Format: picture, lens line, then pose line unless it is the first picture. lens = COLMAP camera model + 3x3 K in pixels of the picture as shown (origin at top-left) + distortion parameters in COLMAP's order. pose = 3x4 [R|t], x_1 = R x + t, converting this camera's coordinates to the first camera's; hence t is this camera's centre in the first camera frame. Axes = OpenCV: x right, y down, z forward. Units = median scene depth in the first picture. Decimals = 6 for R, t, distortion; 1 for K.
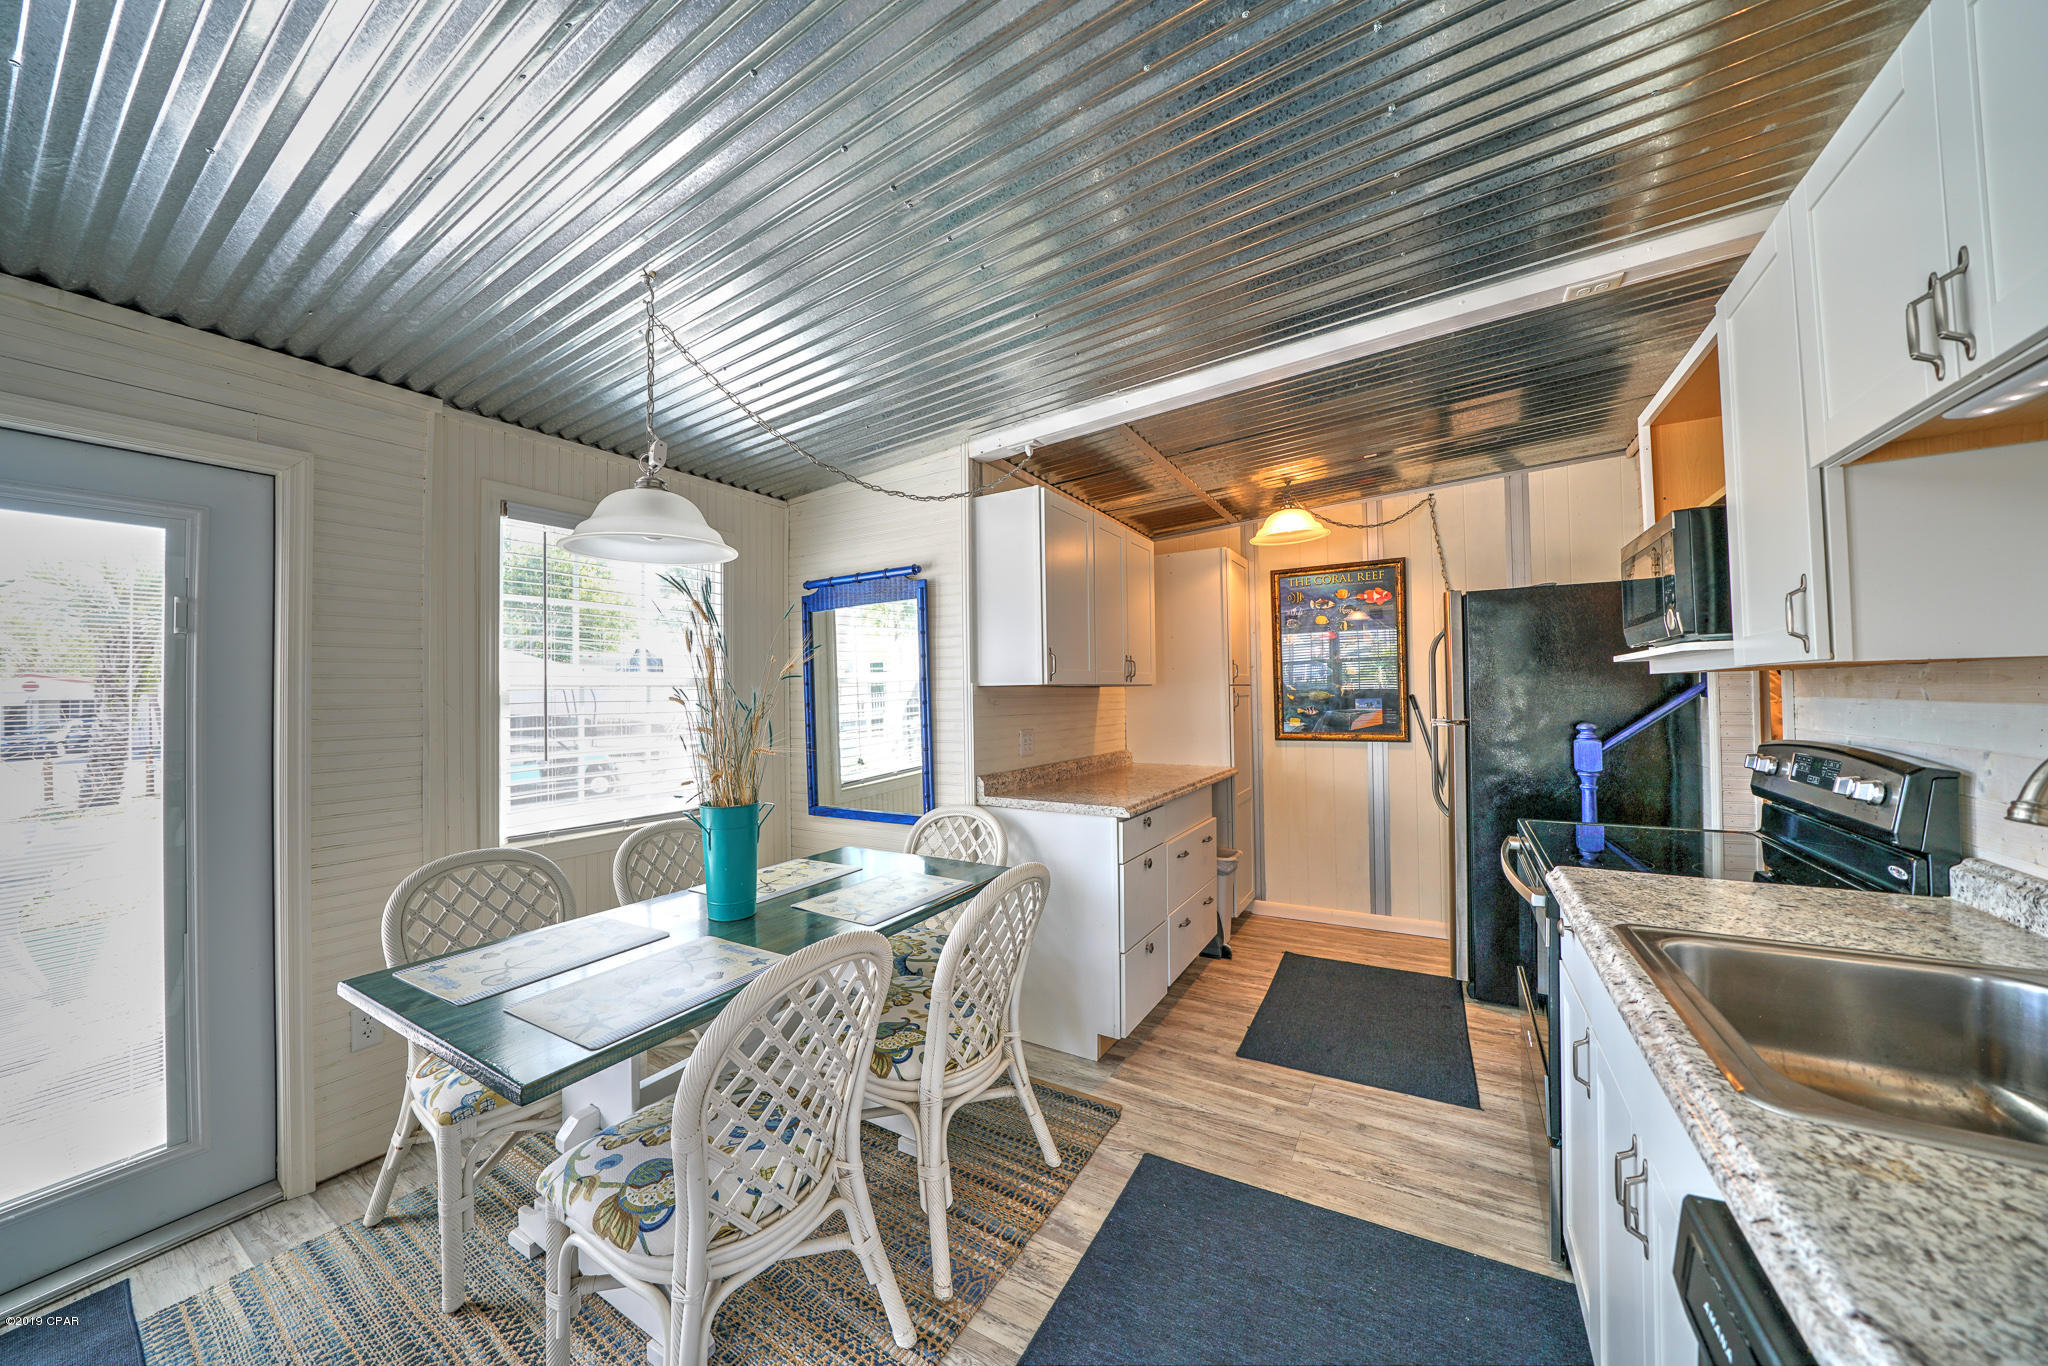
lens RADIAL K [[708.8, 0, 1000.0], [0, 708.8, 680.2], [0, 0, 1]] dist [-0.026670, 0.003290]
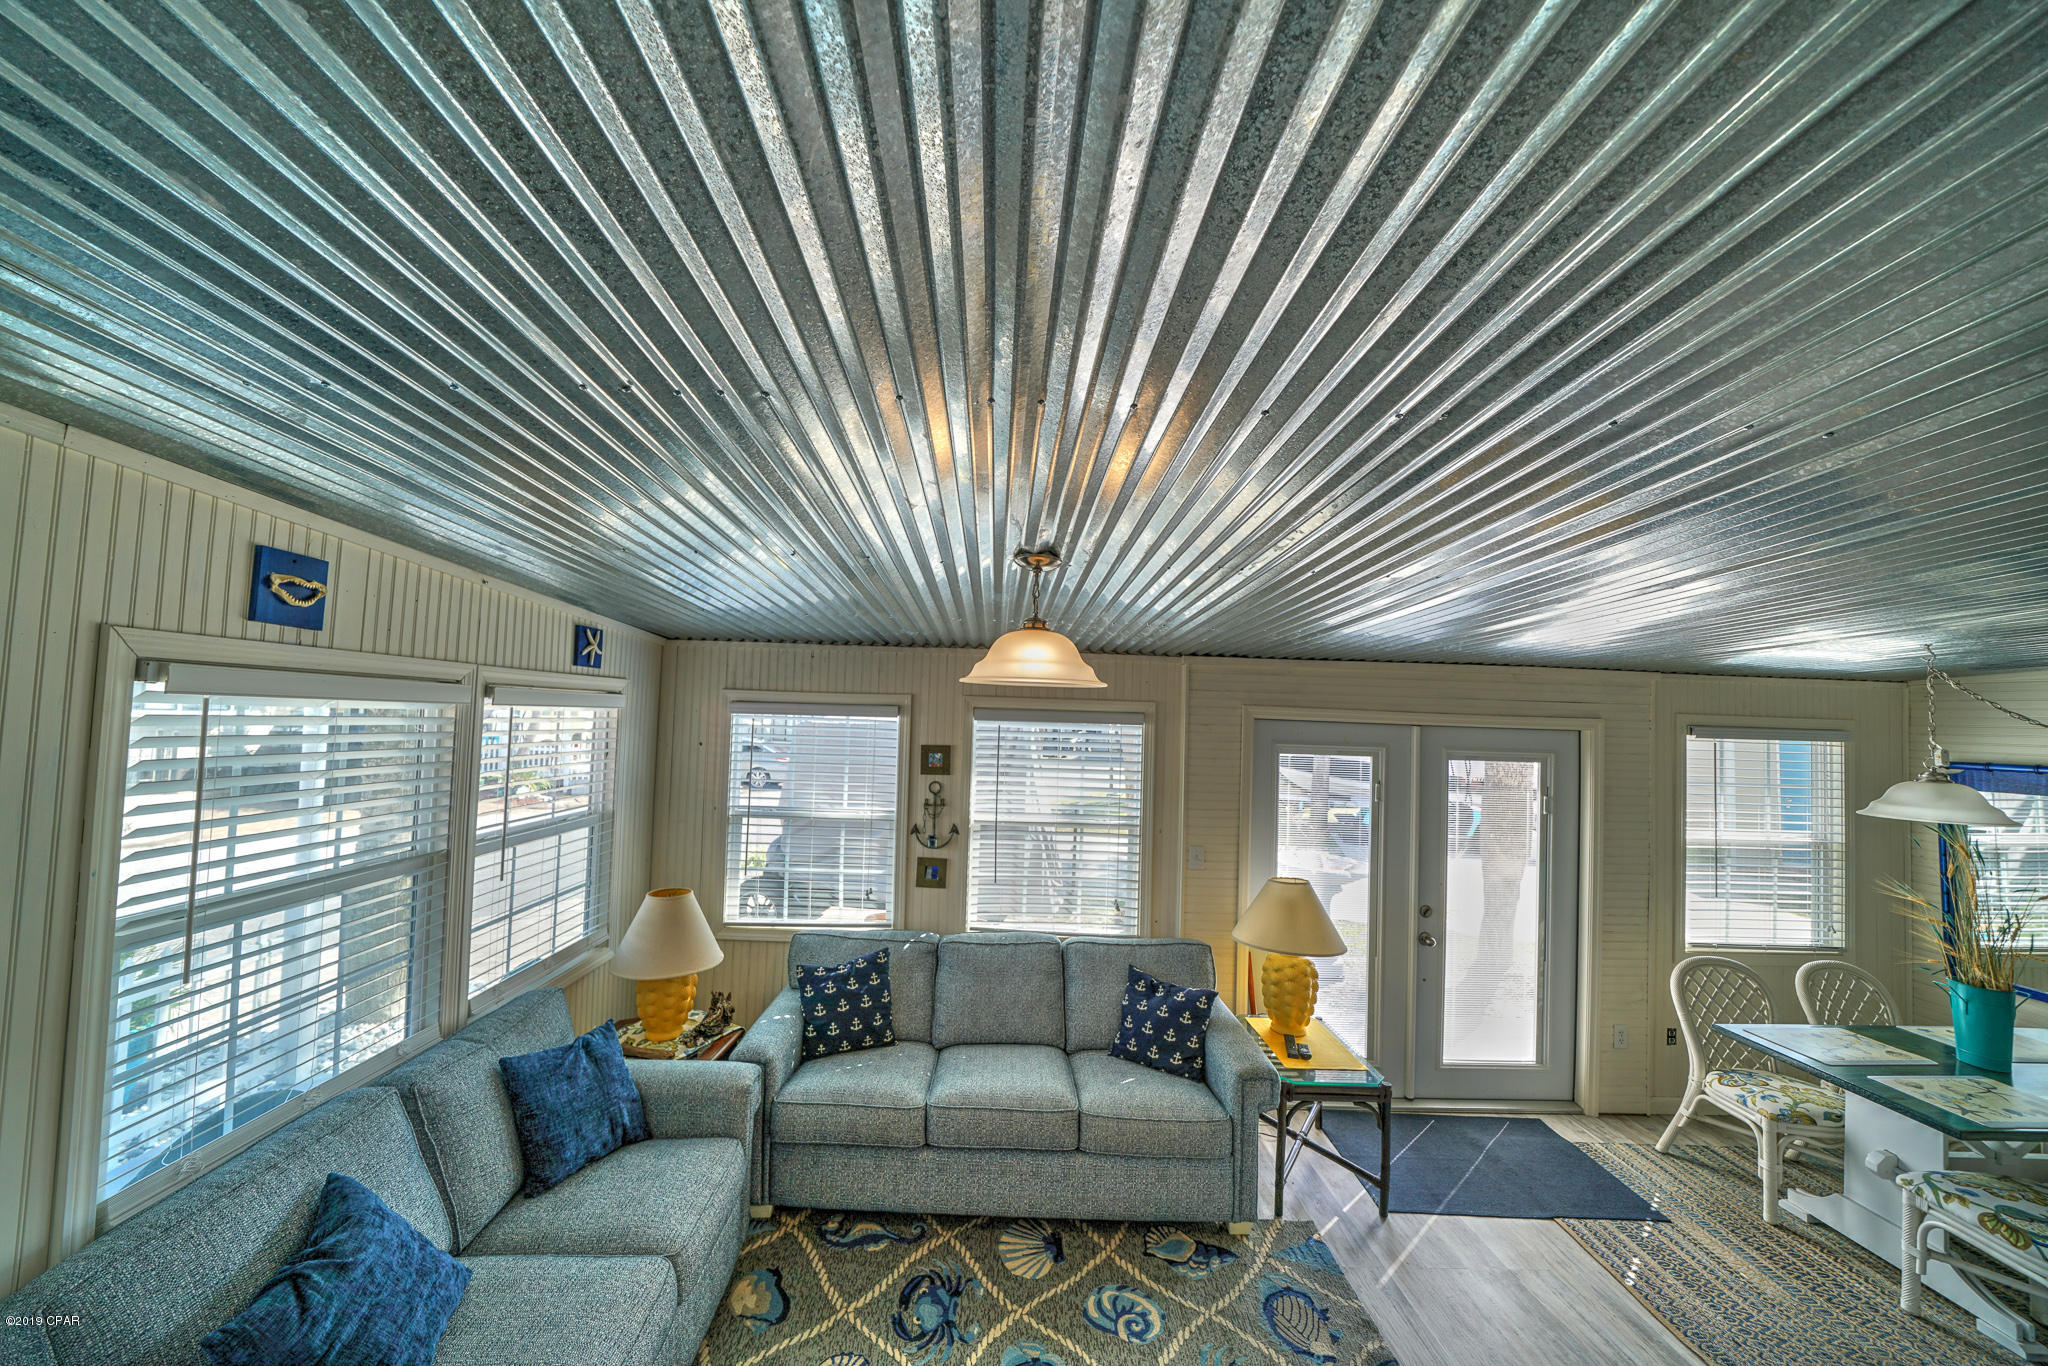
lens RADIAL K [[708.8, 0, 999.1], [0, 708.8, 681.7], [0, 0, 1]] dist [-0.026670, 0.003290]
pose [[0.532136, -0.007585, -0.846625, -0.181390], [-0.025255, 0.999373, -0.024827, -0.230121], [0.846282, 0.034593, 0.531611, -0.937041]]
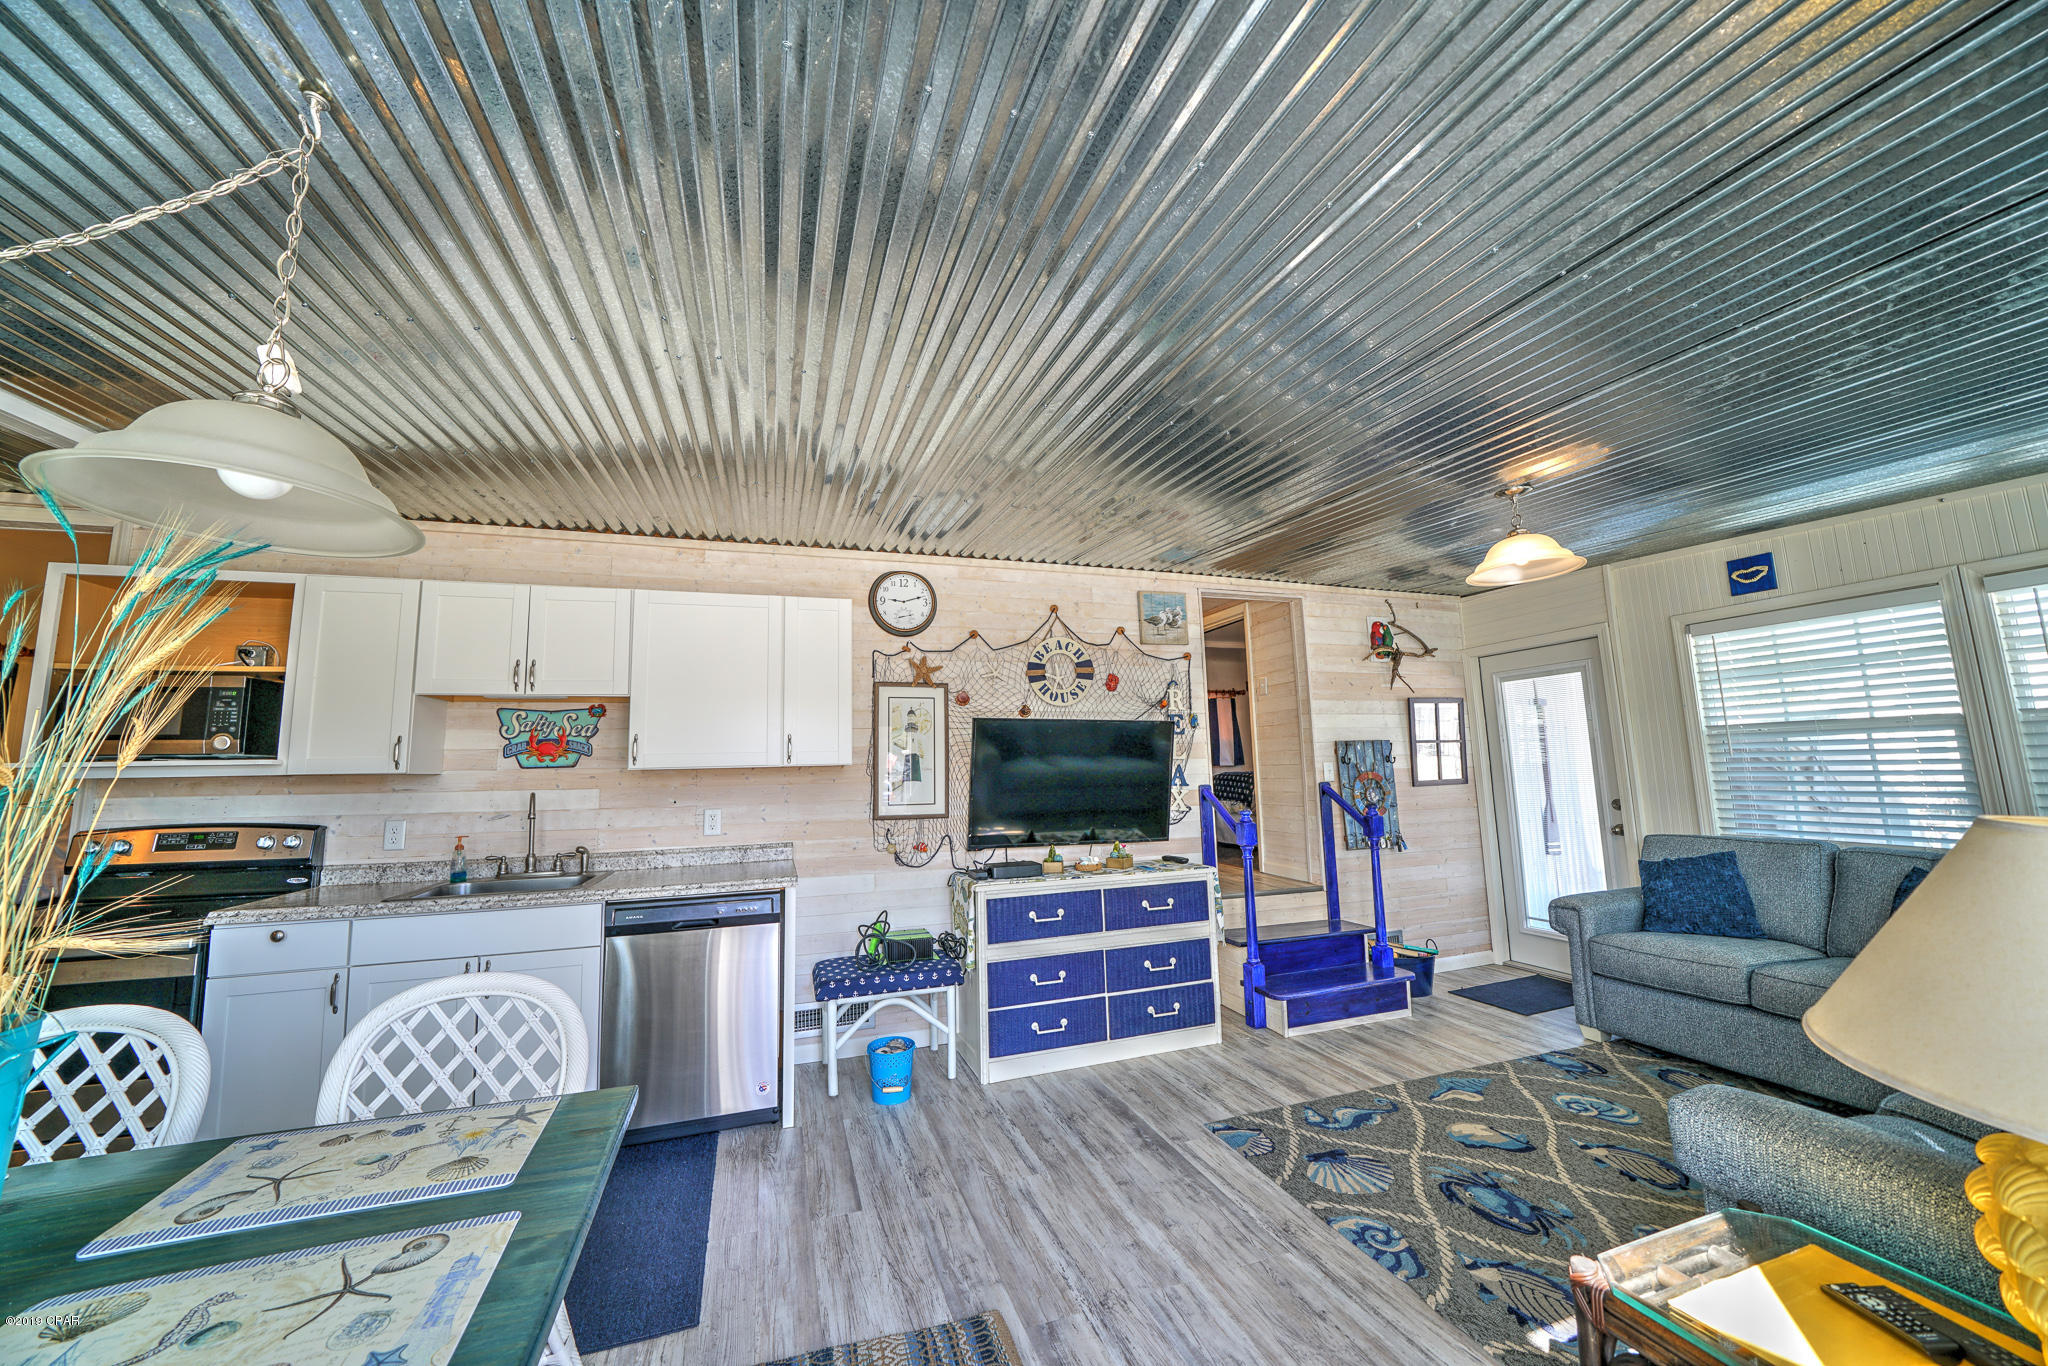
lens RADIAL K [[708.8, 0, 1000.4], [0, 708.8, 680.5], [0, 0, 1]] dist [-0.026670, 0.003290]
pose [[-0.761671, 0.118422, 0.637050, -0.759217], [0.022235, 0.987355, -0.156956, 0.030972], [-0.647582, -0.105384, -0.754673, 0.586326]]
